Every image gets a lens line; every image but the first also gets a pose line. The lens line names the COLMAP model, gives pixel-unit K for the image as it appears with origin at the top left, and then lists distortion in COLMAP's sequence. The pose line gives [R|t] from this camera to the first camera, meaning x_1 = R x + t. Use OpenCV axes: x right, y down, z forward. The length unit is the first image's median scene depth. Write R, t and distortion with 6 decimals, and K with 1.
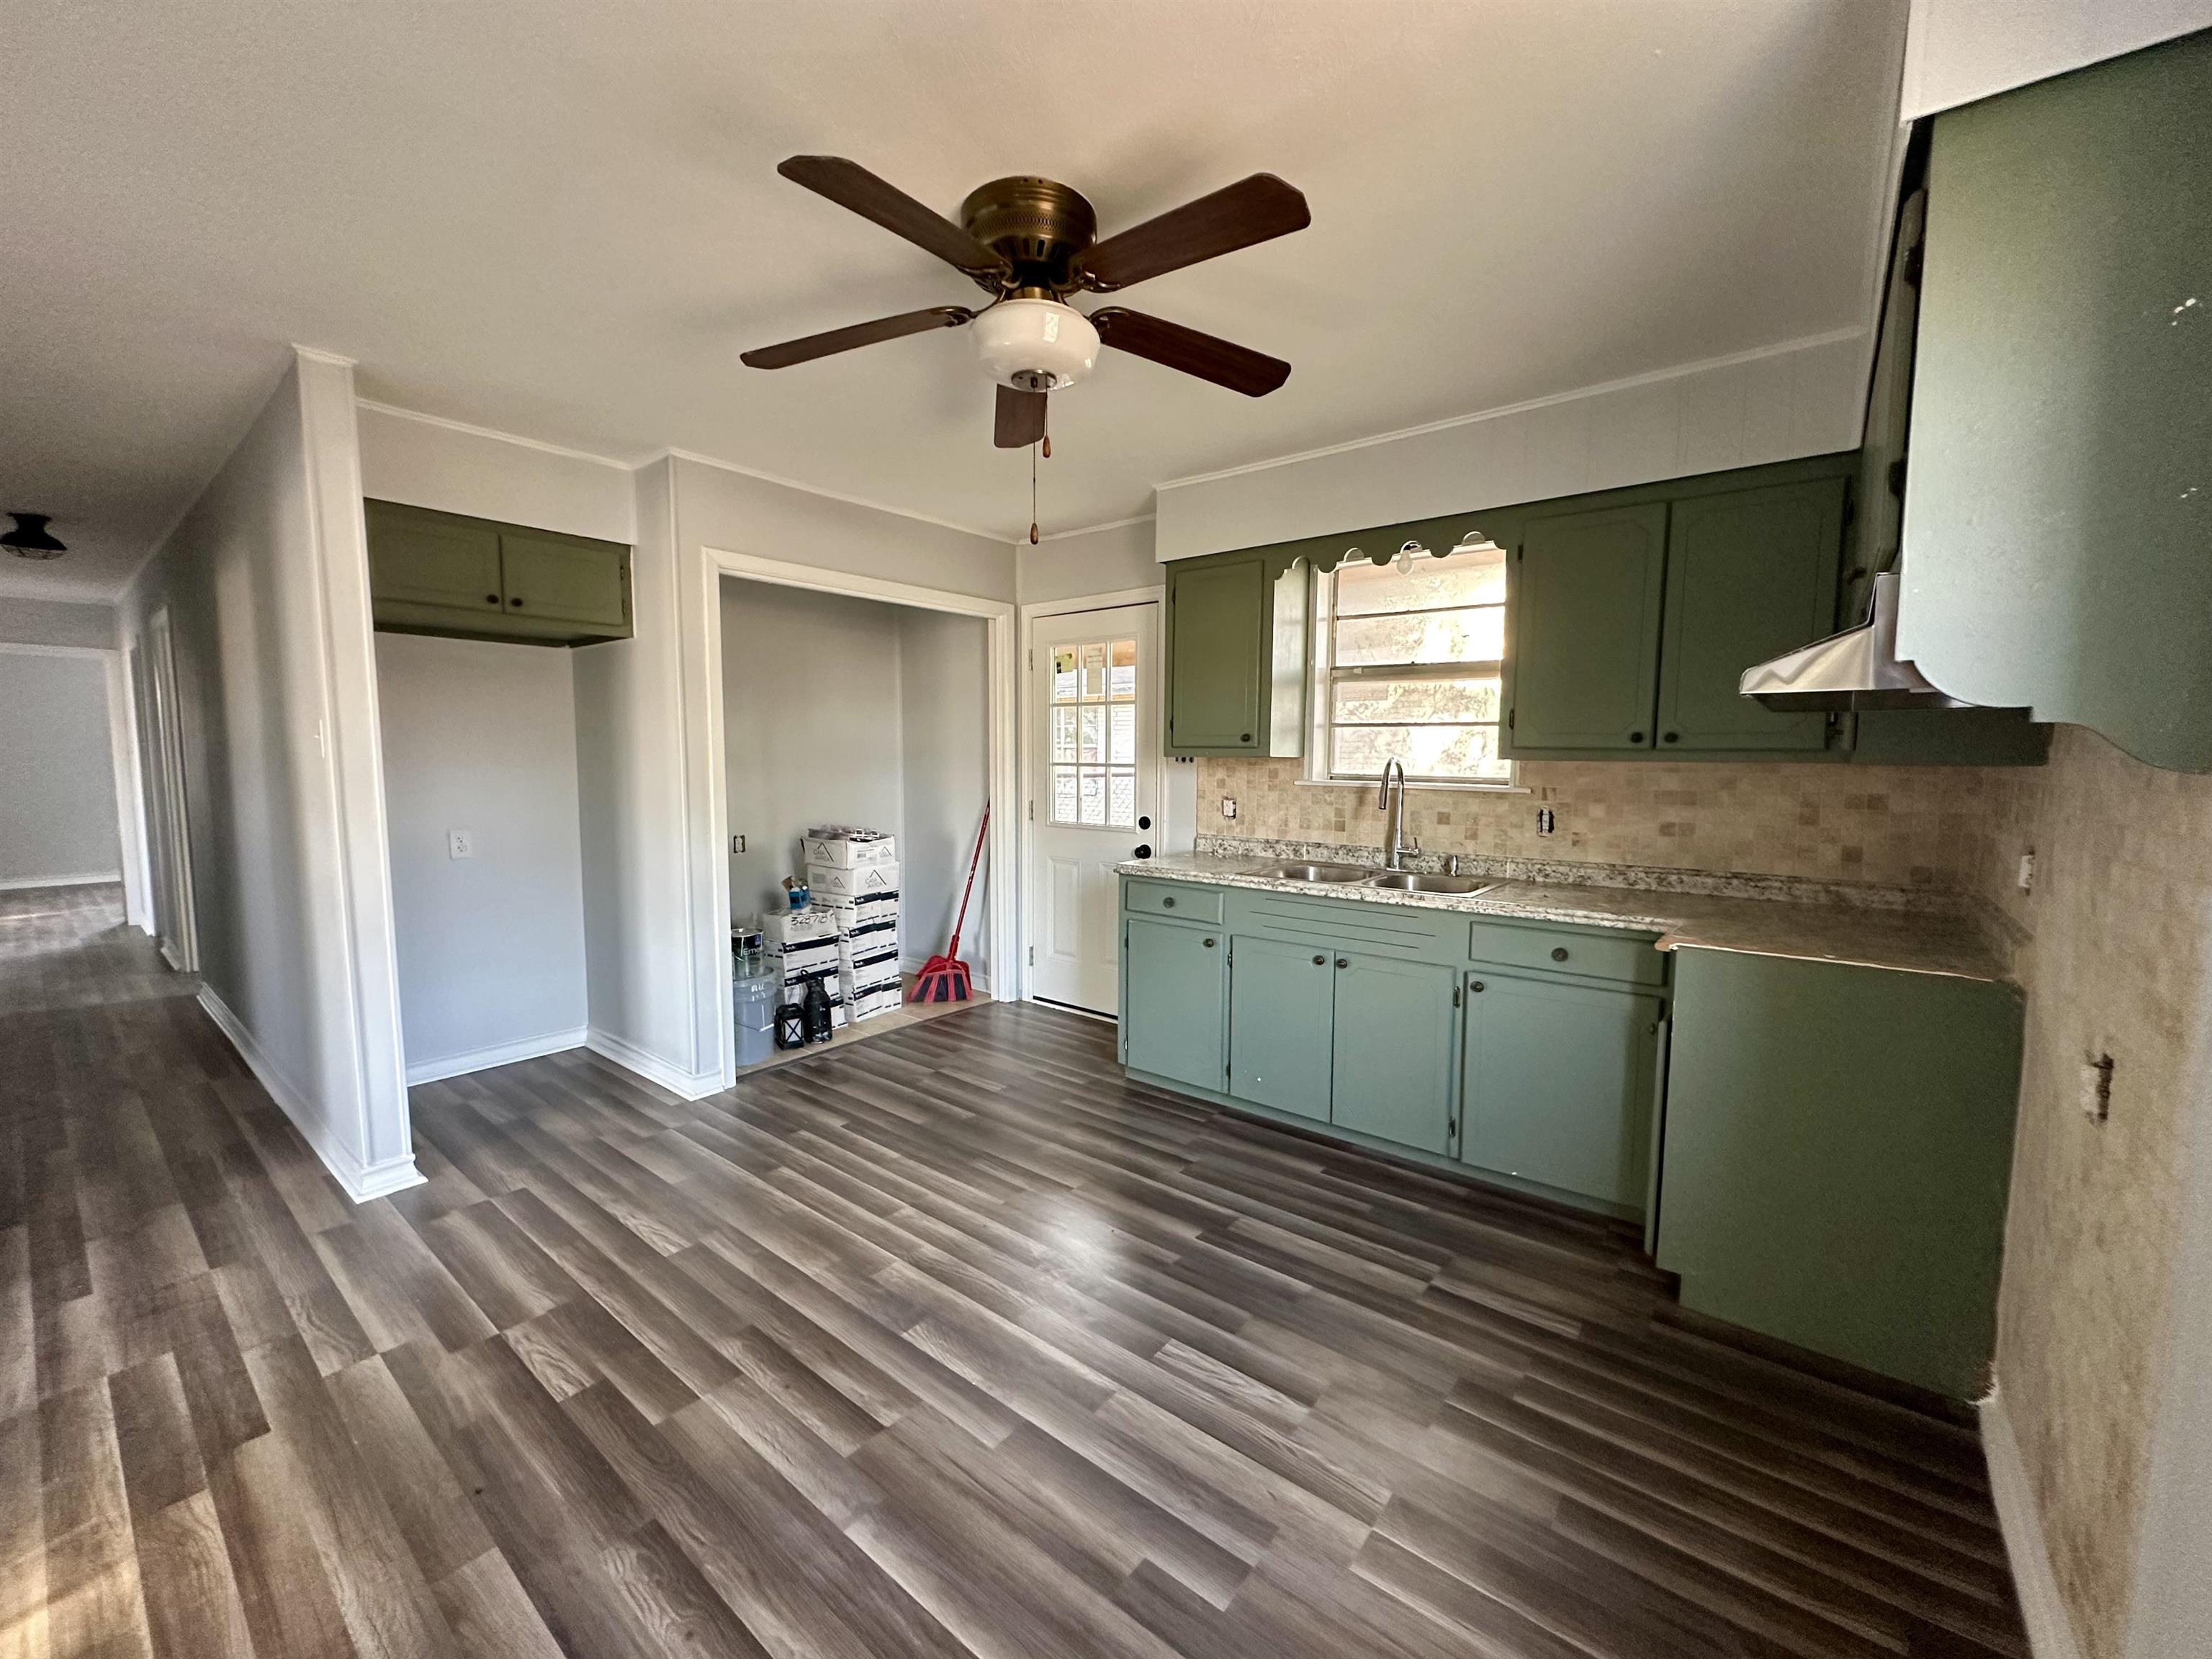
lens RADIAL K [[883.4, 0, 1099.4], [0, 883.4, 831.2], [0, 0, 1]] dist [-0.002700, 0.001110]
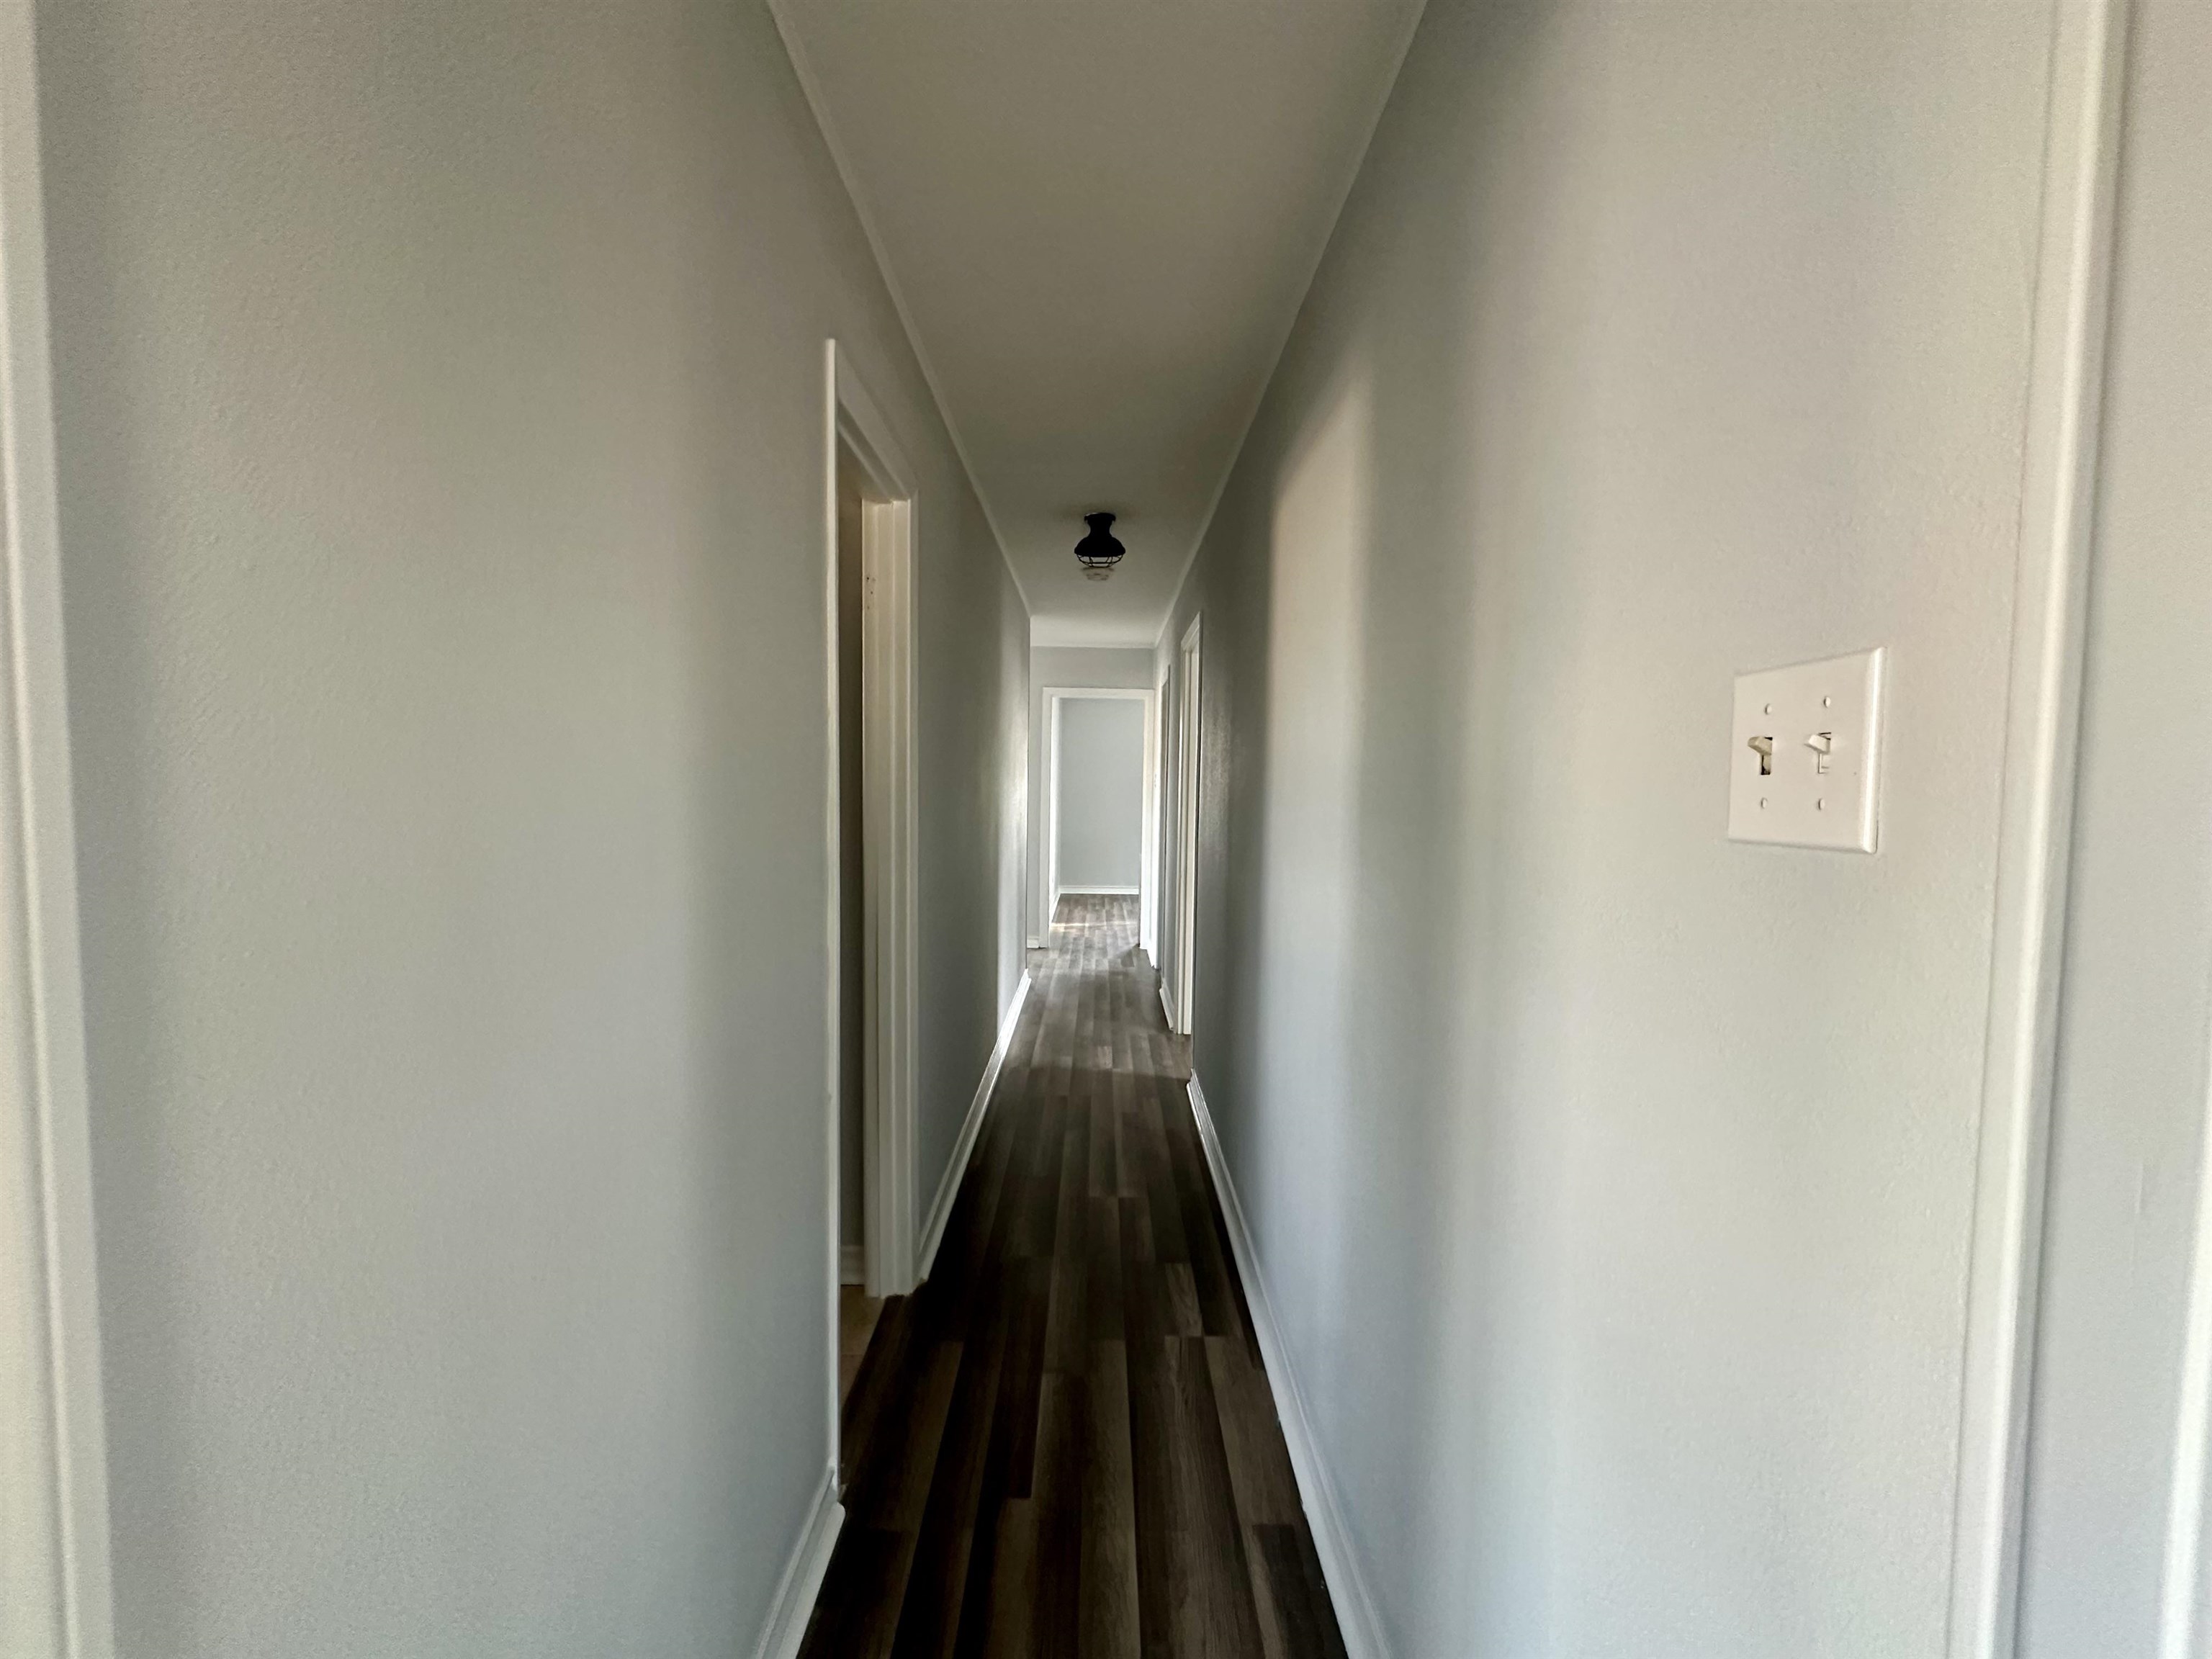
lens RADIAL K [[883.4, 0, 1106.3], [0, 883.4, 830.6], [0, 0, 1]] dist [-0.002700, 0.001110]
pose [[0.635660, 0.046030, -0.770596, -0.349794], [-0.080010, 0.996773, -0.006459, -0.028597], [0.767812, 0.065761, 0.637292, 0.314498]]
